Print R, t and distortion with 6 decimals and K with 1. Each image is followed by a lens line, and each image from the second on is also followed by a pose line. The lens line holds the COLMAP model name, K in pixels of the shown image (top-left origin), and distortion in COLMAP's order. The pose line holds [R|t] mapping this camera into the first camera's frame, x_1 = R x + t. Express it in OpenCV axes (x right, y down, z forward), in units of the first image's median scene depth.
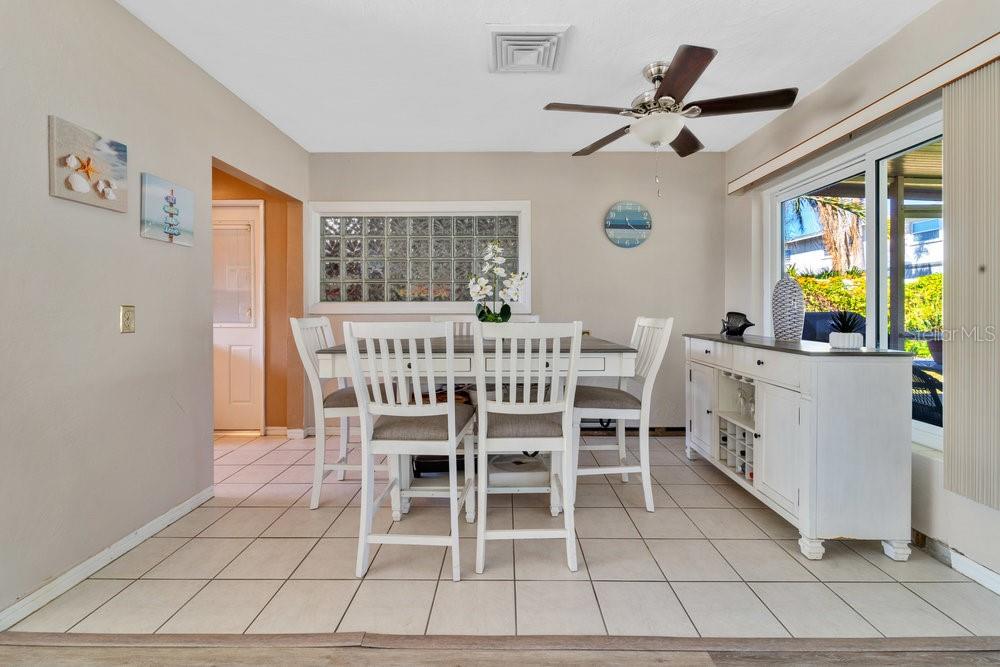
lens RADIAL K [[416.2, 0, 499.1], [0, 416.2, 308.2], [0, 0, 1]] dist [0.001107, -0.000364]
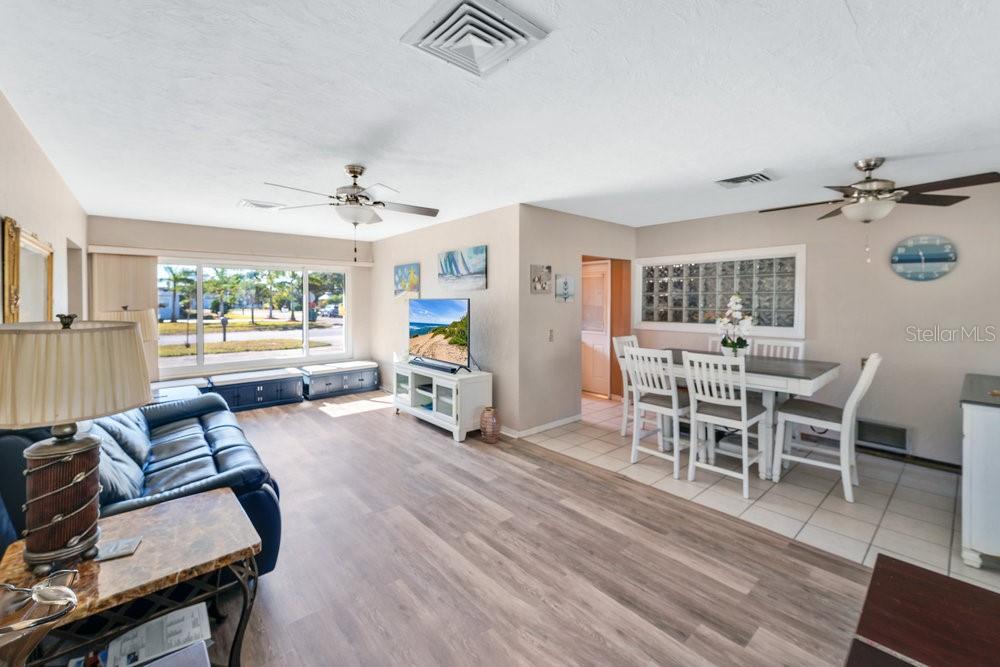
lens RADIAL K [[416.2, 0, 499.1], [0, 416.2, 308.2], [0, 0, 1]] dist [0.001107, -0.000364]
pose [[0.668623, 0.020516, -0.743319, 0.458583], [-0.003666, 0.999698, 0.024294, -0.121894], [0.743593, -0.013519, 0.668496, -0.547826]]
